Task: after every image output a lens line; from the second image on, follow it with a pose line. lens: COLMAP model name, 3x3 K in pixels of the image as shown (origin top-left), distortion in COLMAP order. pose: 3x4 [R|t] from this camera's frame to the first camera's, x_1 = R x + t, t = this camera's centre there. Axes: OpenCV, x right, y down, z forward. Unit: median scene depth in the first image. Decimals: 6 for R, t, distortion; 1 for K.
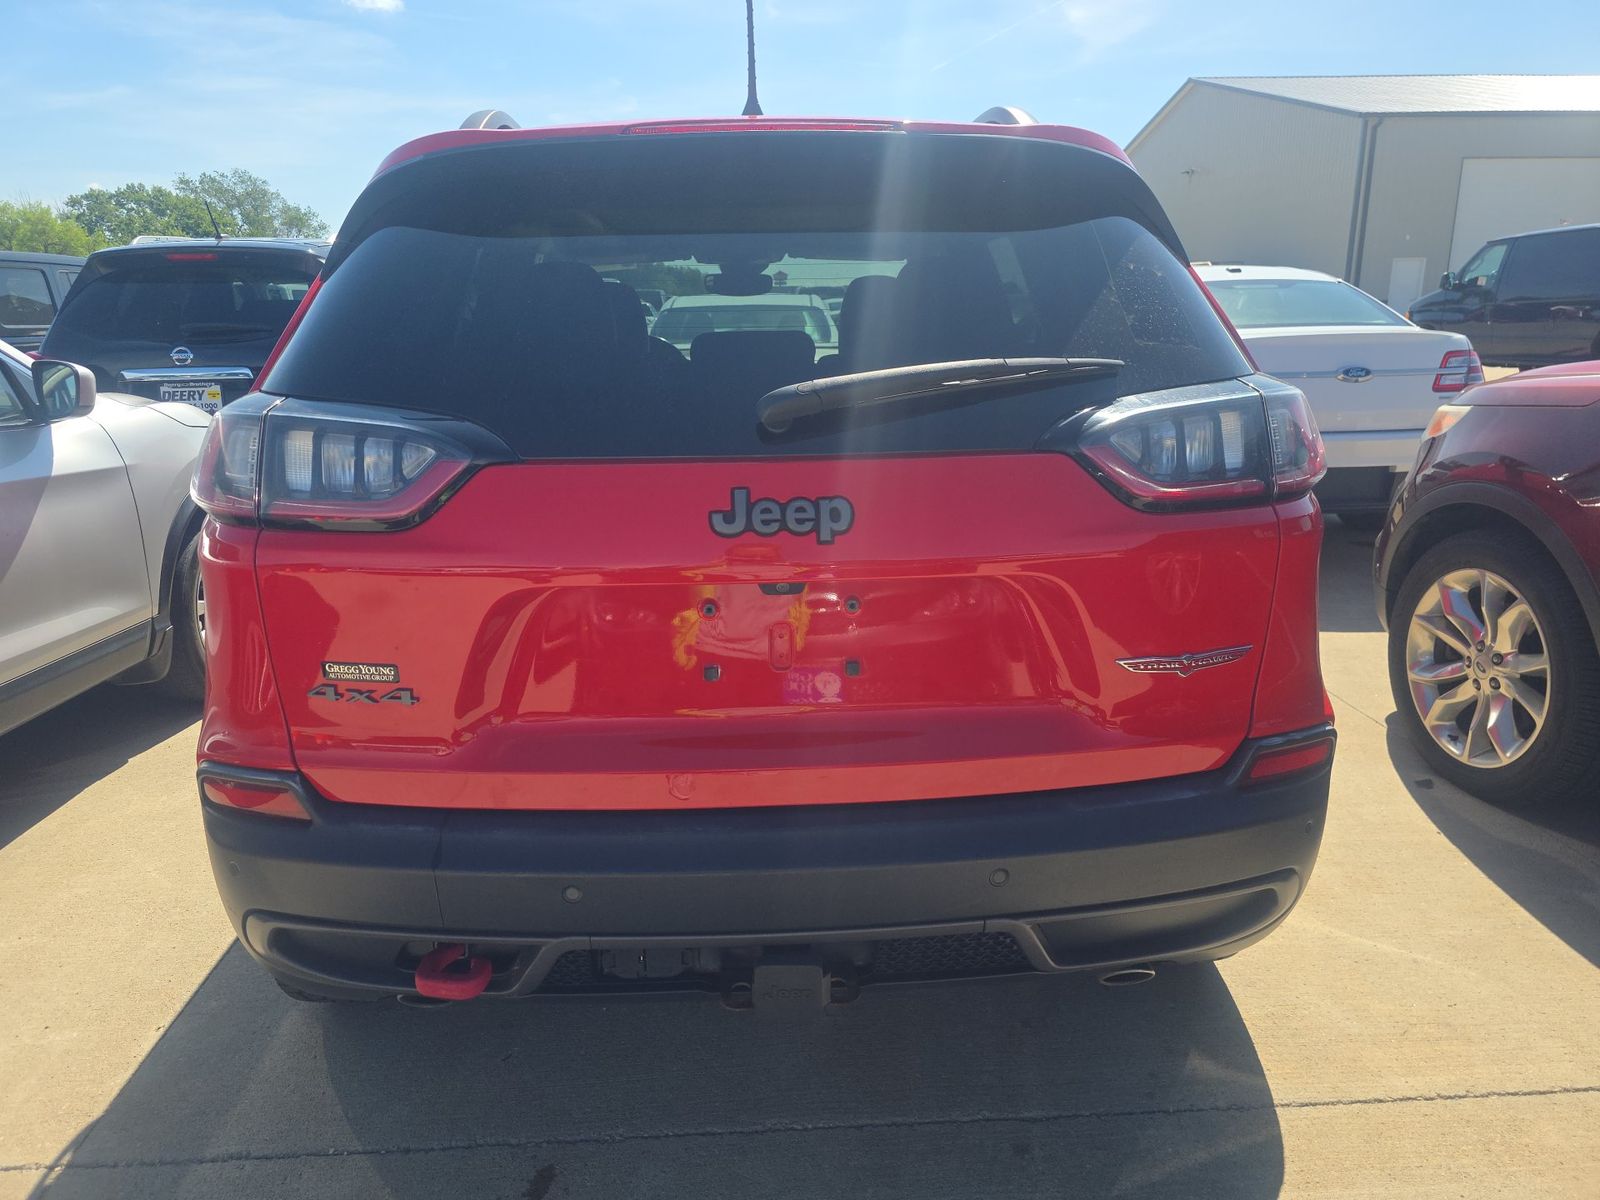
lens RADIAL K [[1073.8, 0, 795.0], [0, 1073.8, 624.4], [0, 0, 1]] dist [0.024486, -0.028255]
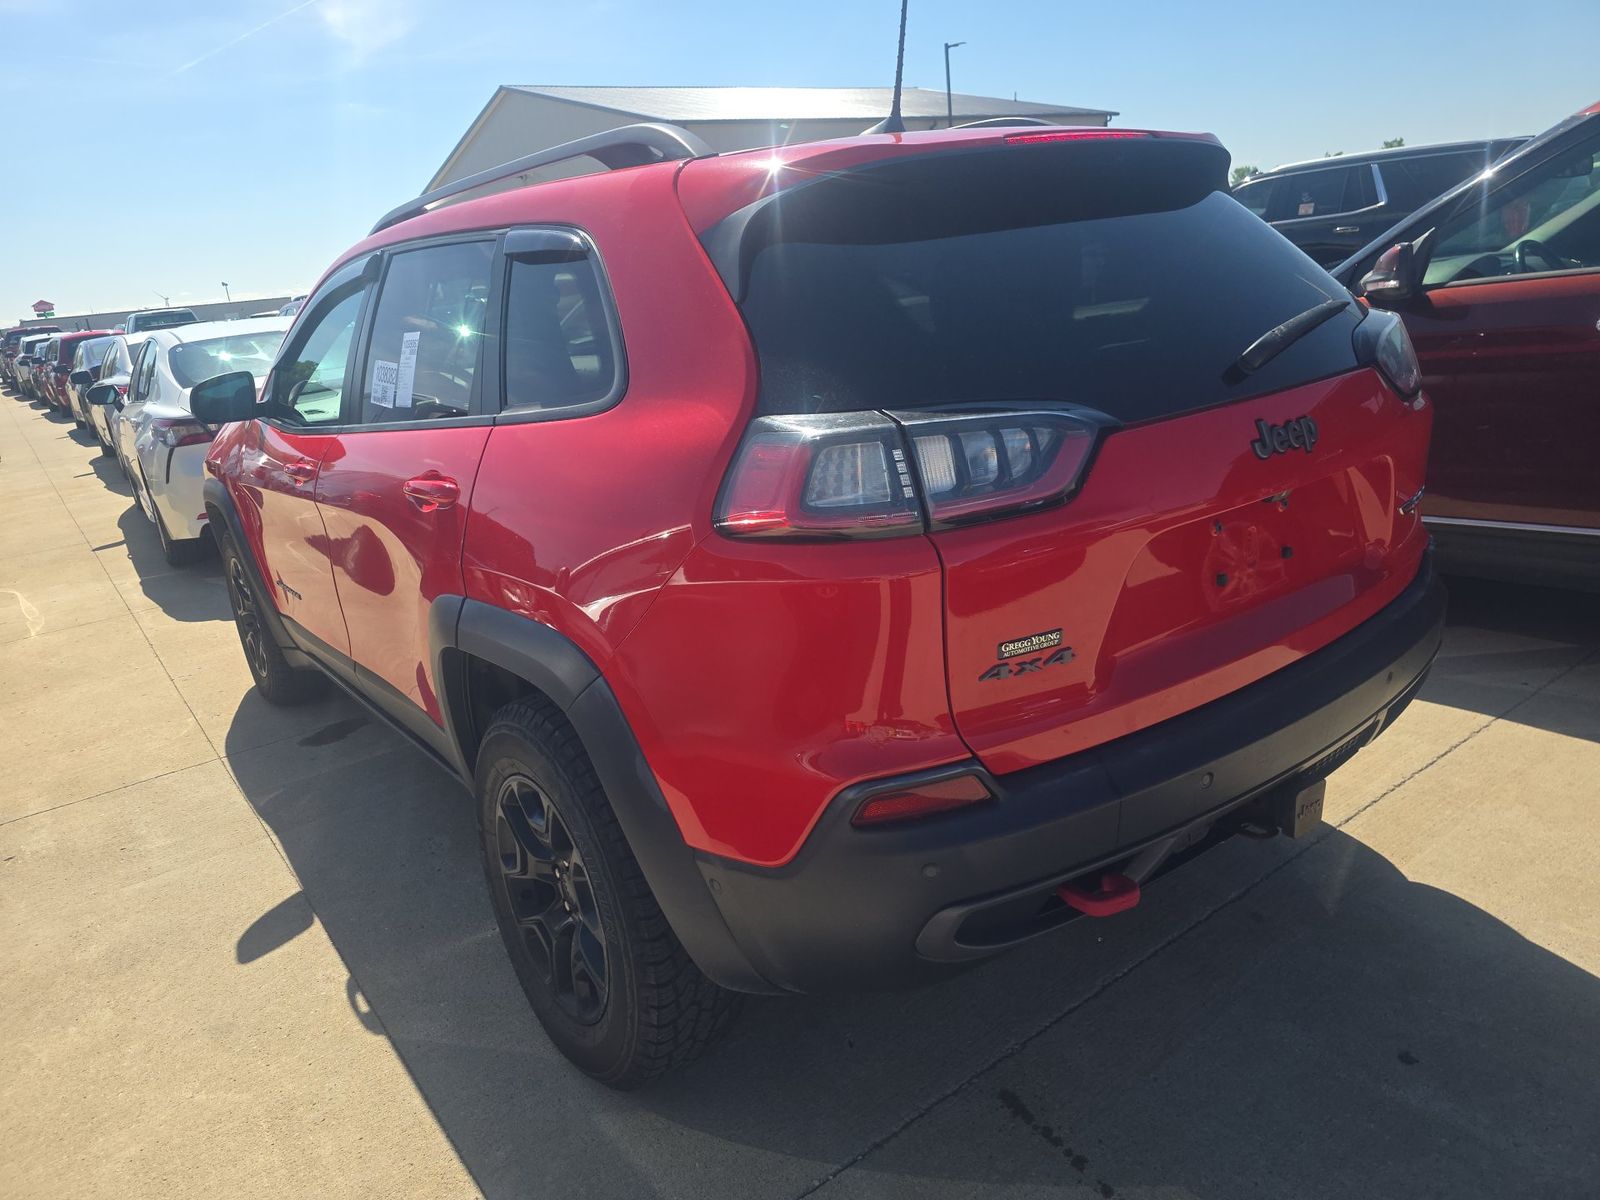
lens RADIAL K [[1073.8, 0, 795.0], [0, 1073.8, 624.4], [0, 0, 1]] dist [0.024486, -0.028255]
pose [[0.828440, -0.233252, 0.509196, -0.976747], [0.235300, 0.969975, 0.061501, -0.083548], [-0.508252, 0.068864, 0.858451, 0.155363]]
